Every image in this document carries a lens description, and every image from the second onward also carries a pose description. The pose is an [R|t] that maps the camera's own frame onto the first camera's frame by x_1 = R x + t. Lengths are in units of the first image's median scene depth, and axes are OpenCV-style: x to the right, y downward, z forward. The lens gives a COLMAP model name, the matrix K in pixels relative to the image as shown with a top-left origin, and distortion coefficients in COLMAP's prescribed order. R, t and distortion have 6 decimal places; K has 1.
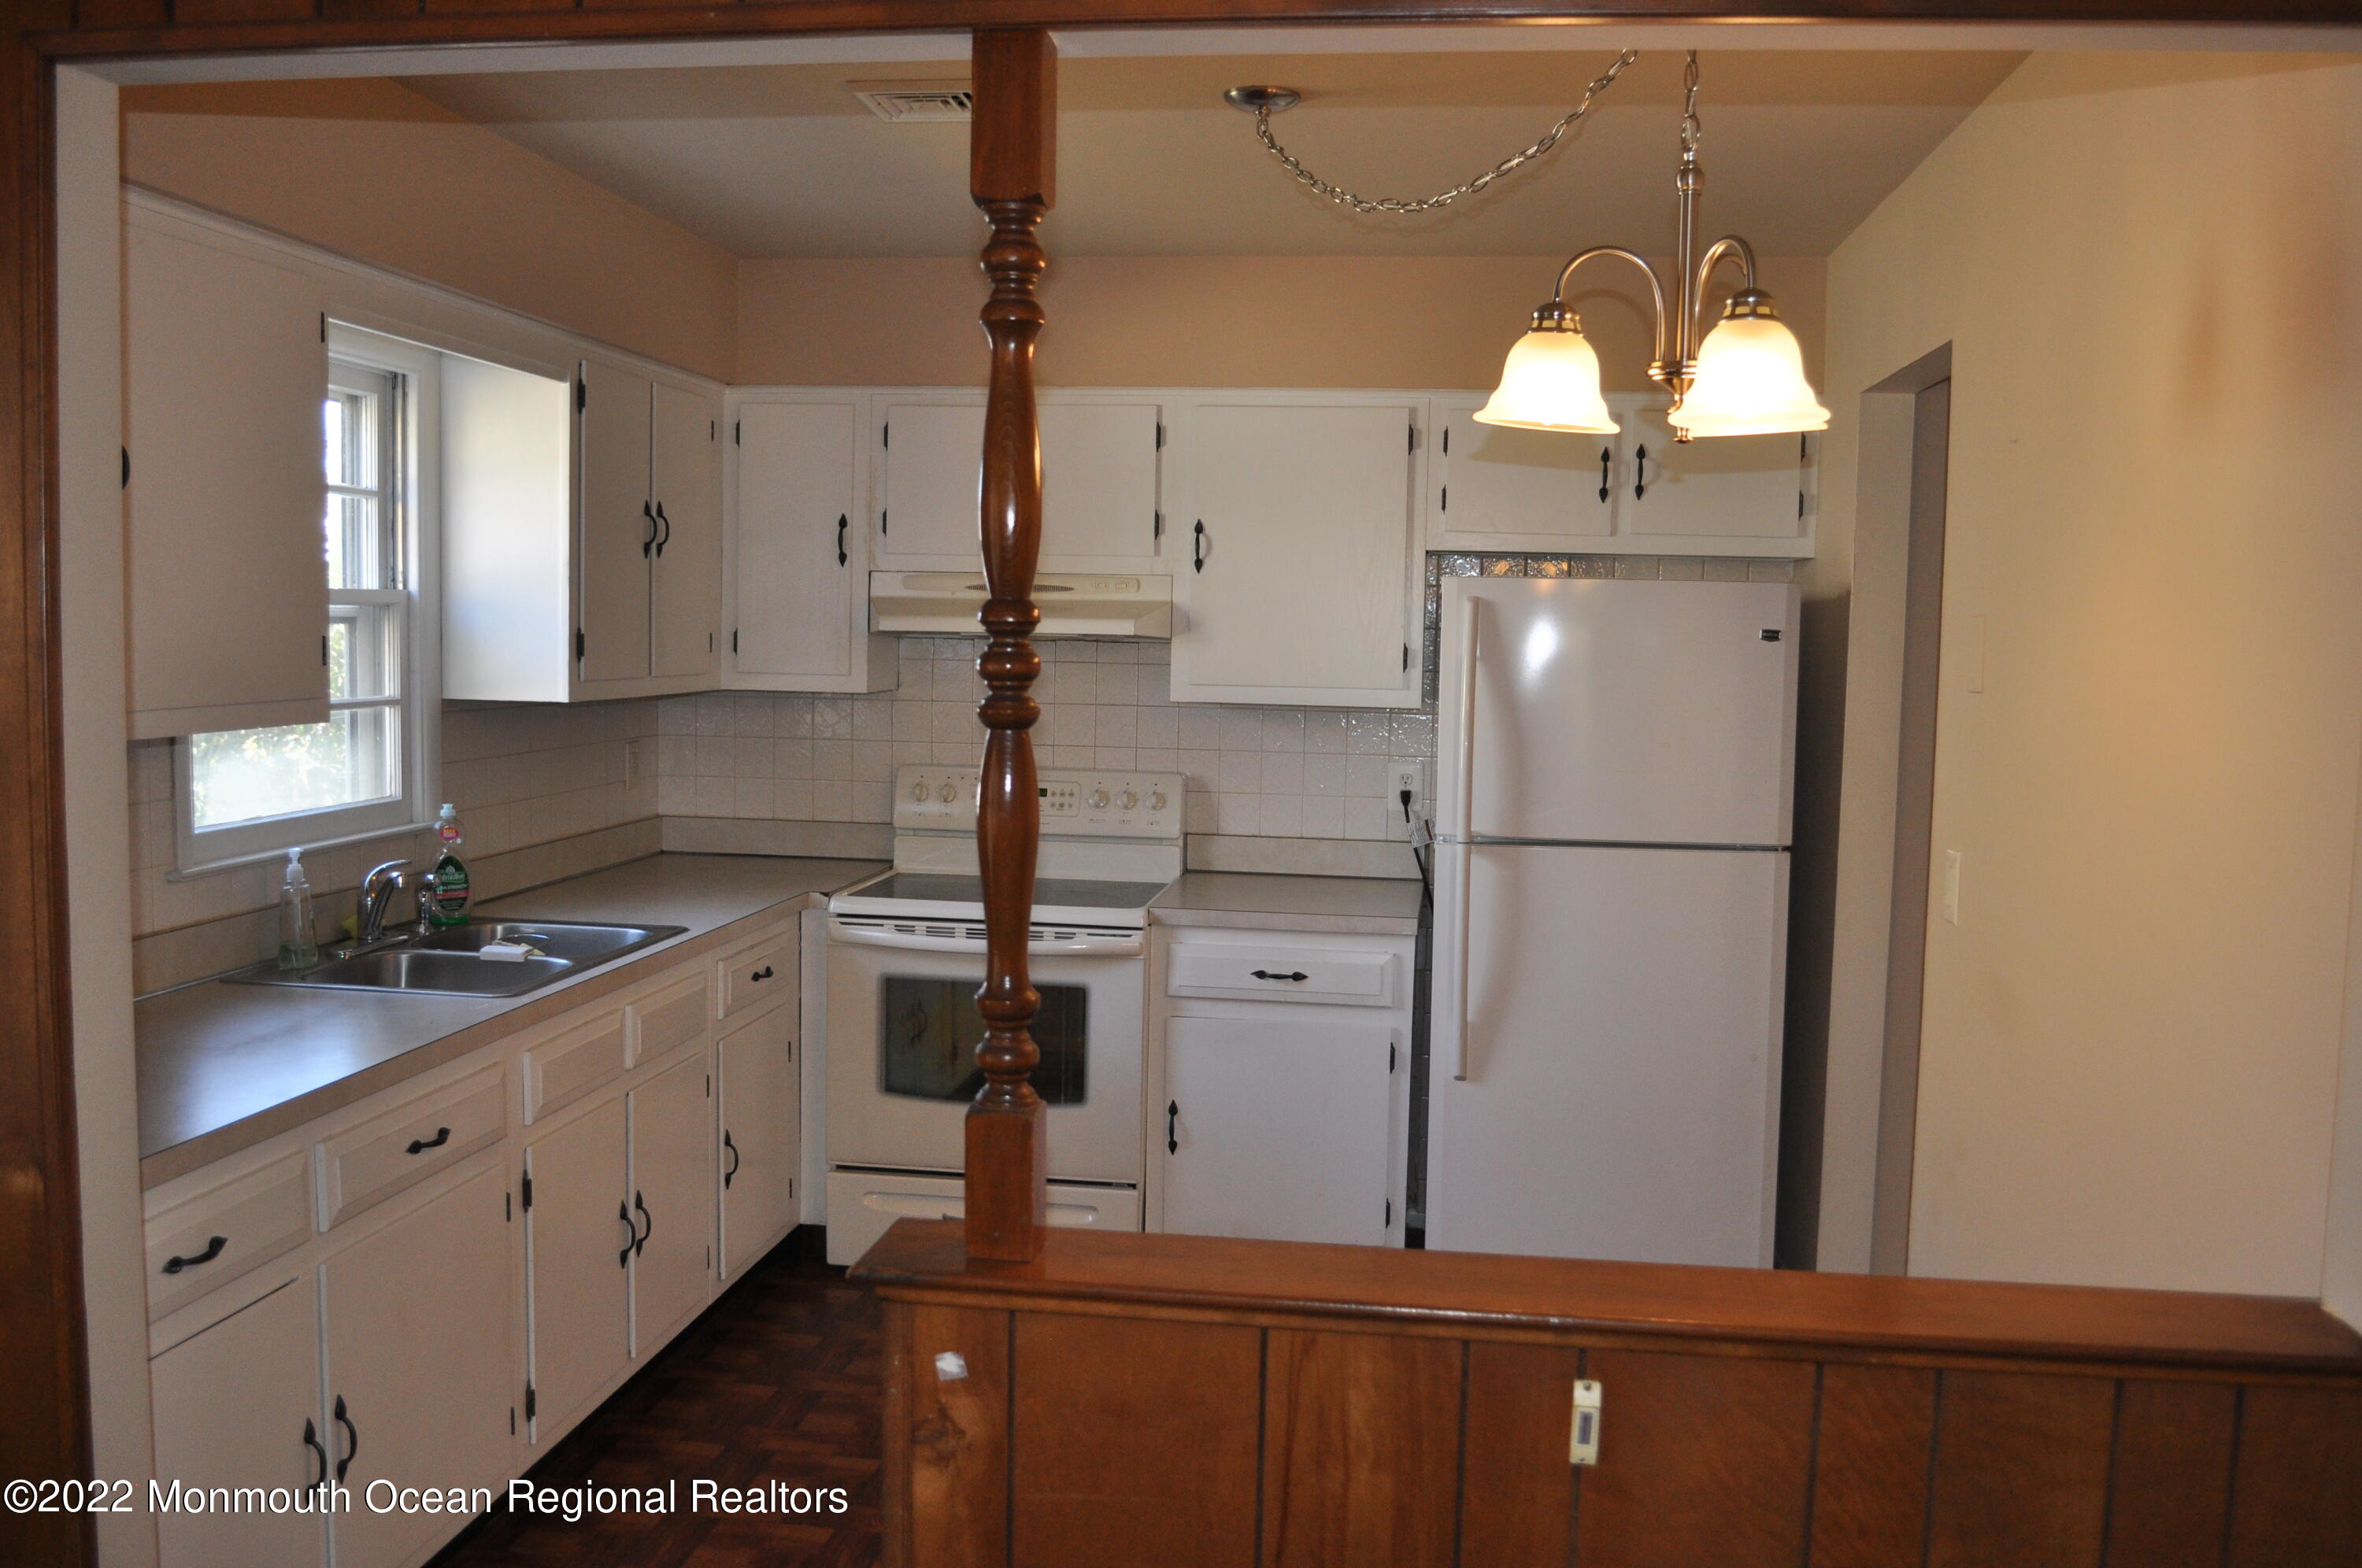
lens RADIAL K [[2033.3, 0, 1181.0], [0, 2033.3, 784.0], [0, 0, 1]] dist [-0.073508, 0.012650]
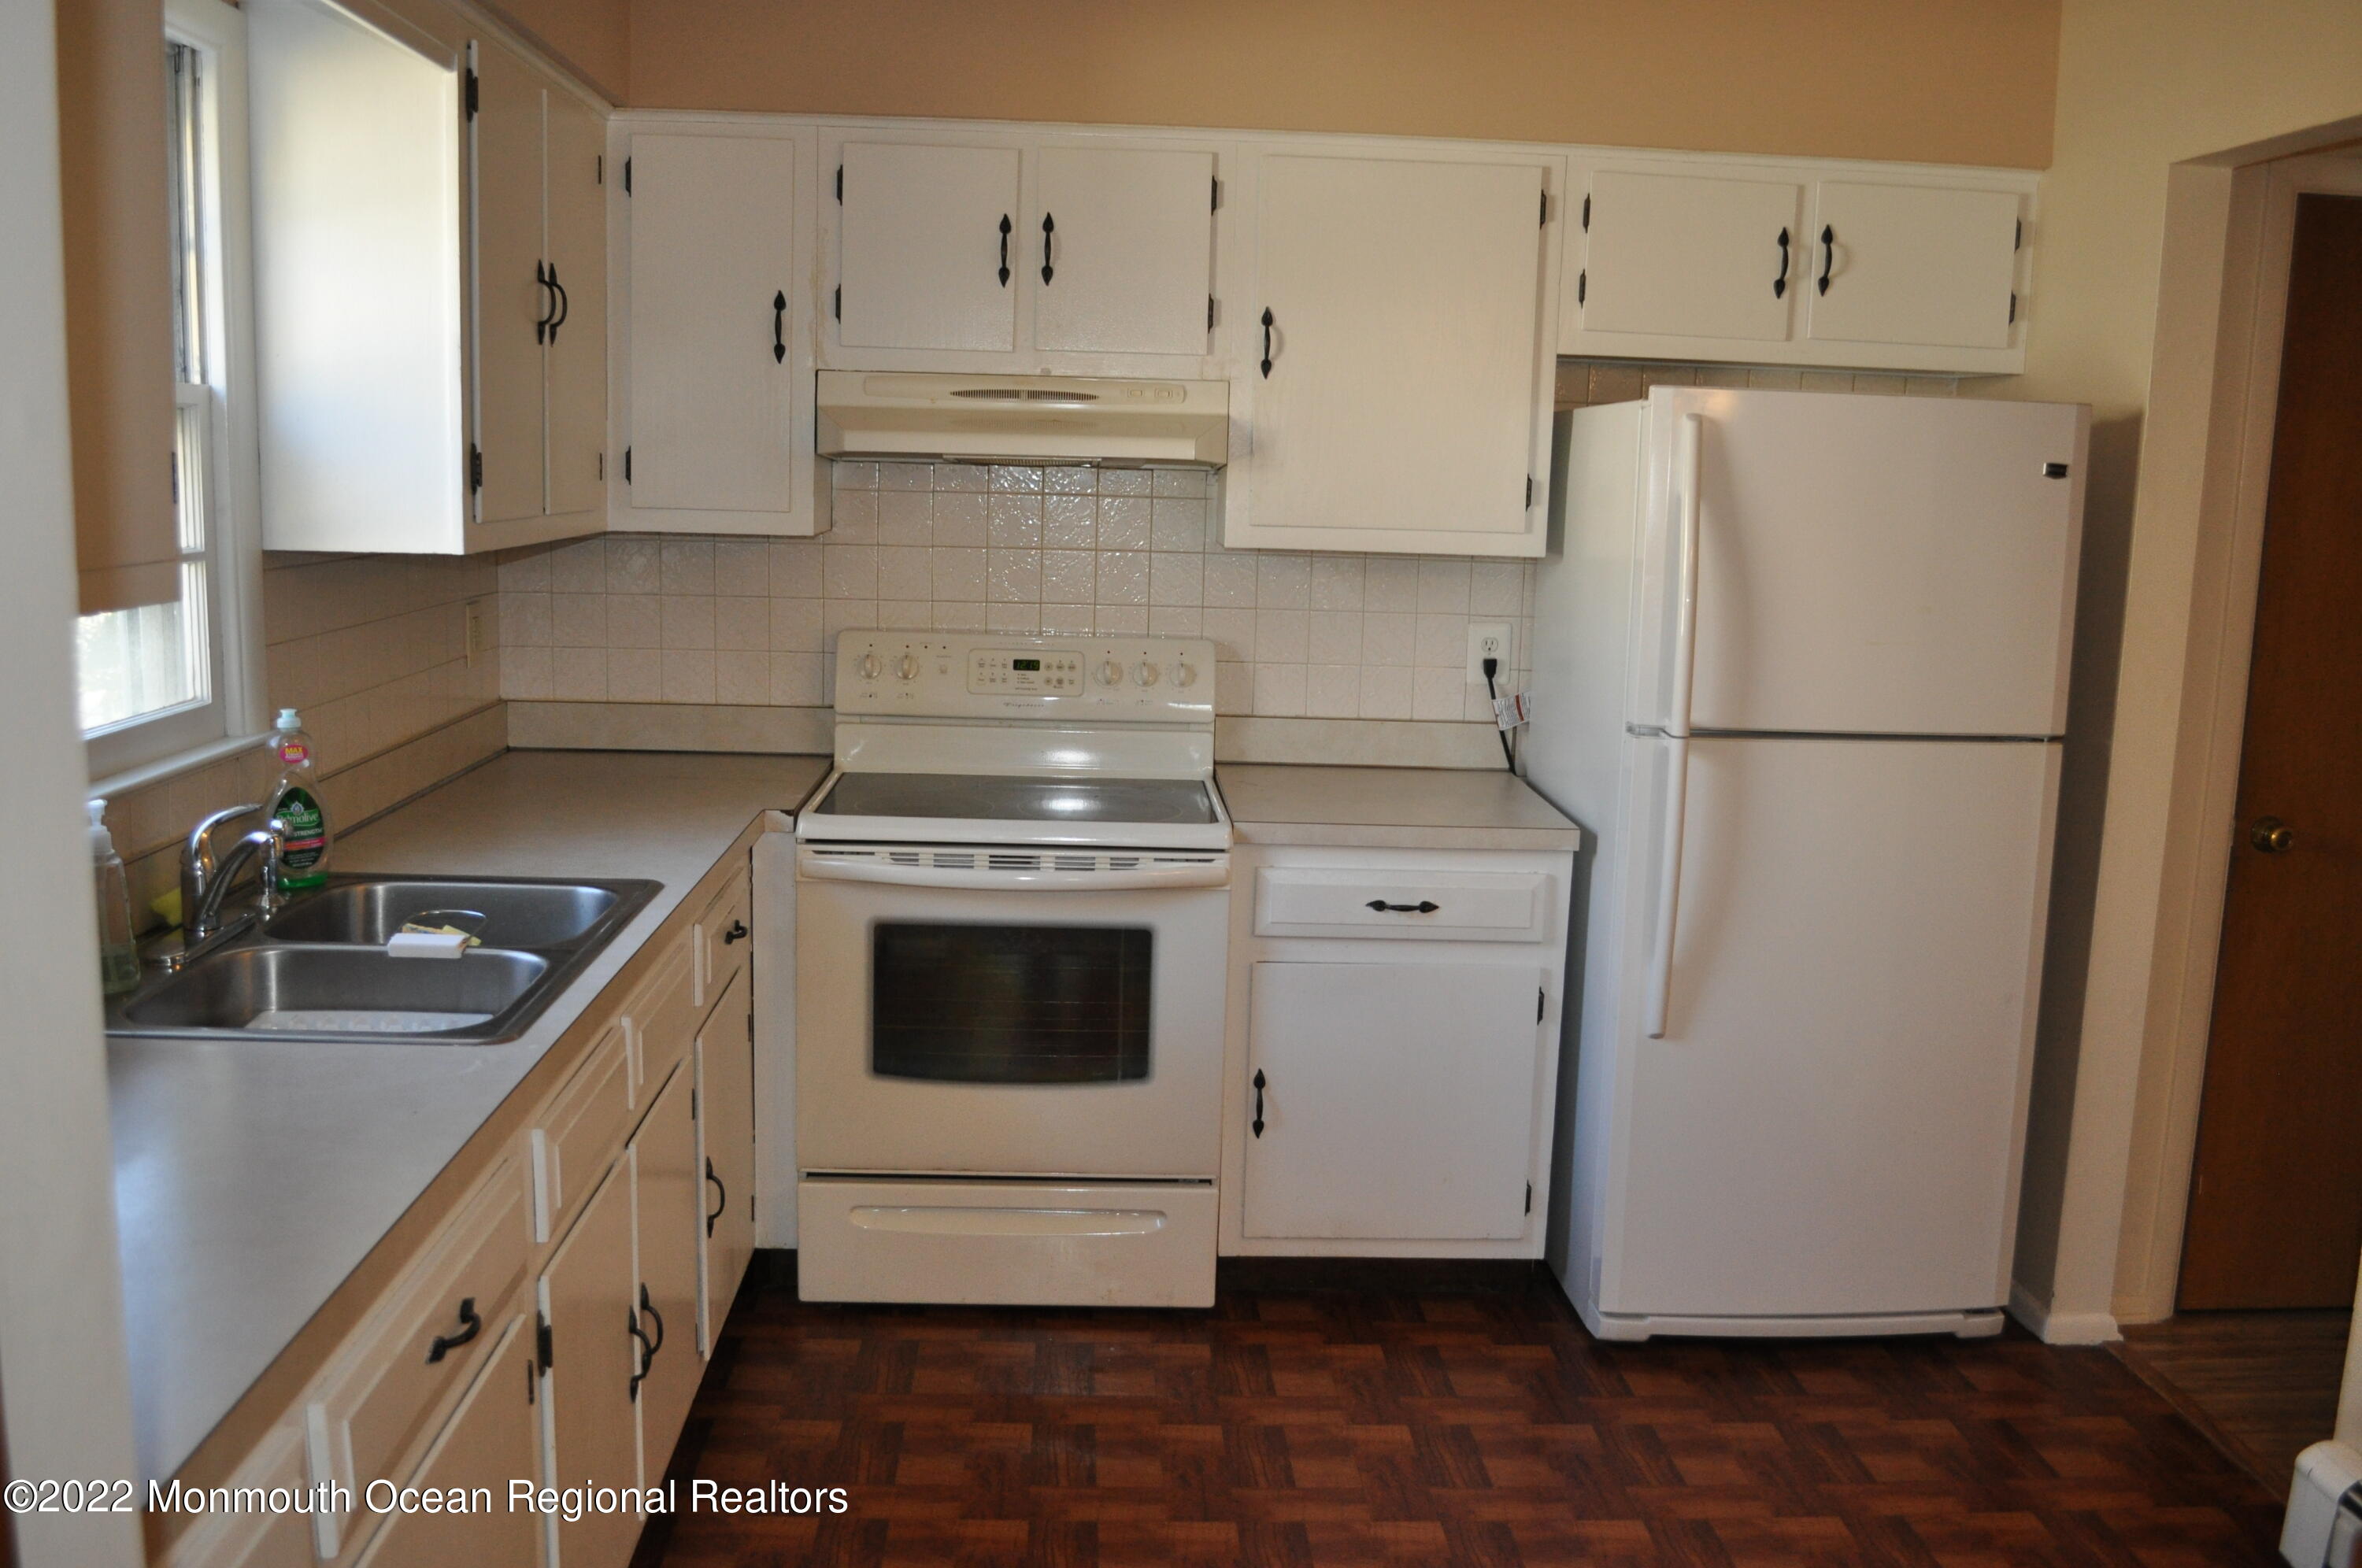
lens RADIAL K [[2033.3, 0, 1181.0], [0, 2033.3, 784.0], [0, 0, 1]] dist [-0.073508, 0.012650]
pose [[0.983018, -0.020639, 0.182347, -0.171465], [0.005160, 0.996371, 0.084956, -0.017815], [-0.183439, -0.082573, 0.979557, 0.258818]]
